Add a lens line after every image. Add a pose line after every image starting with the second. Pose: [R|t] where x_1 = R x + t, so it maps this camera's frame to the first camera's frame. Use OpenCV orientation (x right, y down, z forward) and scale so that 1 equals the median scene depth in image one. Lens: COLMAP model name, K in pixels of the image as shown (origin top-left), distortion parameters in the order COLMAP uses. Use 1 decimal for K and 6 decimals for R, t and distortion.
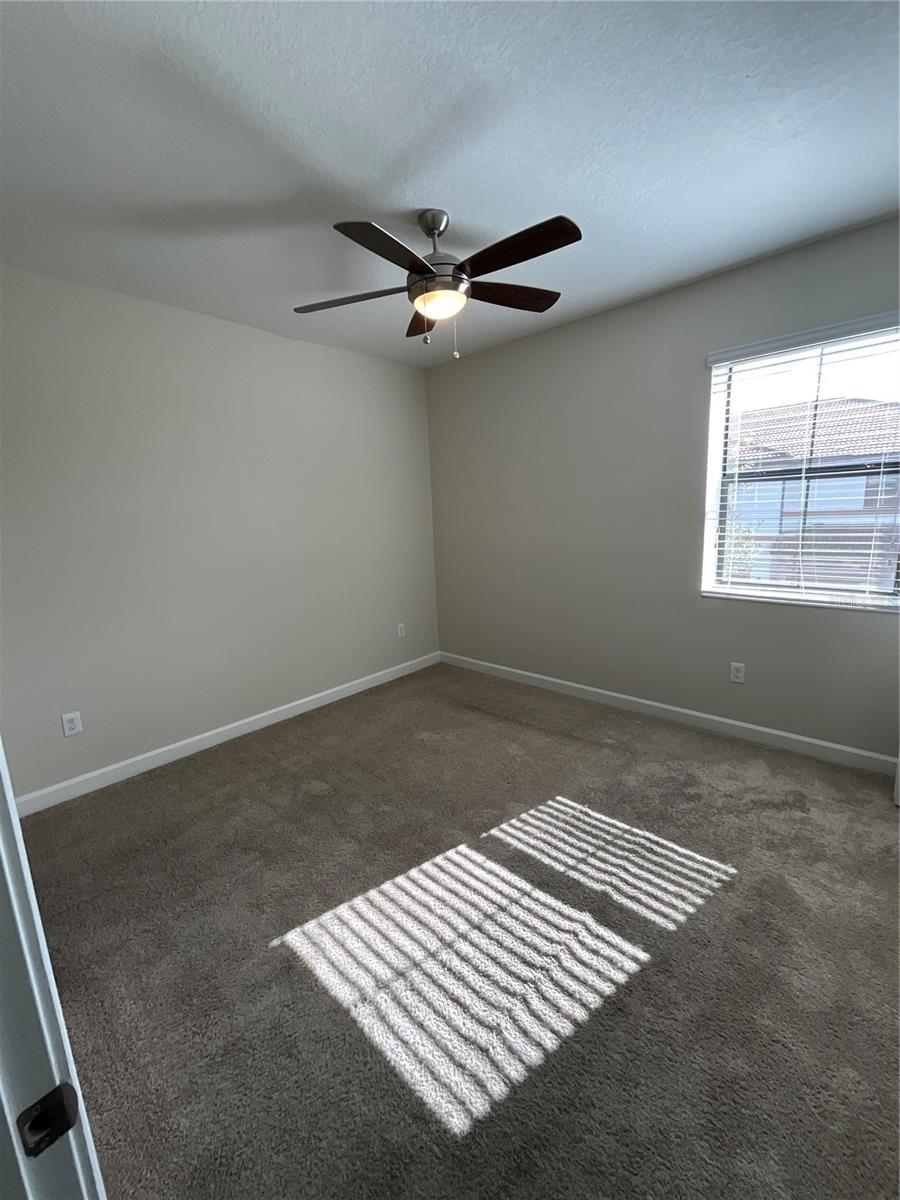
lens RADIAL K [[484.5, 0, 448.1], [0, 484.5, 599.2], [0, 0, 1]] dist [-0.000480, 0.000118]
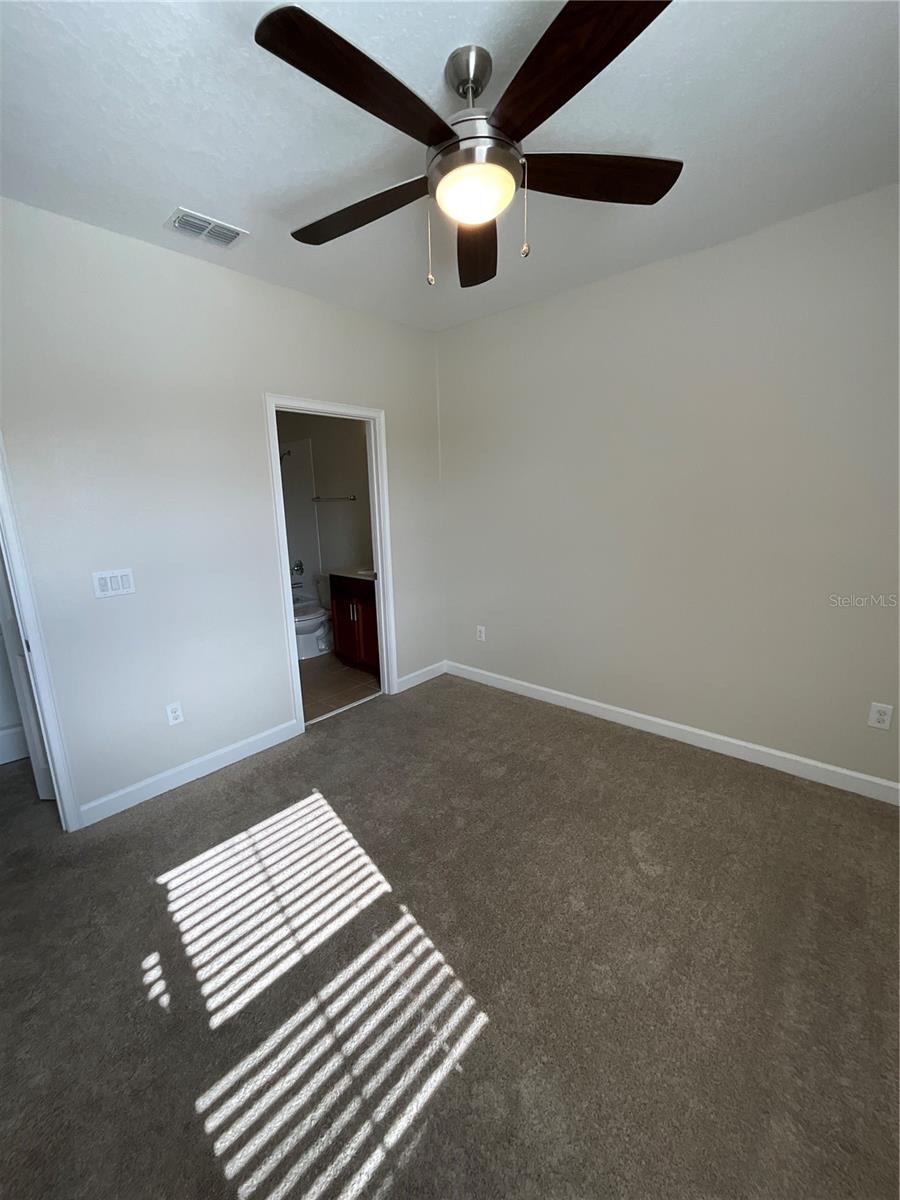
lens RADIAL K [[484.5, 0, 448.1], [0, 484.5, 599.2], [0, 0, 1]] dist [-0.000480, 0.000118]
pose [[0.014775, 0.243193, -0.969865, 0.738831], [-0.160532, 0.957966, 0.237763, -0.209619], [0.986920, 0.152181, 0.053194, 0.963320]]
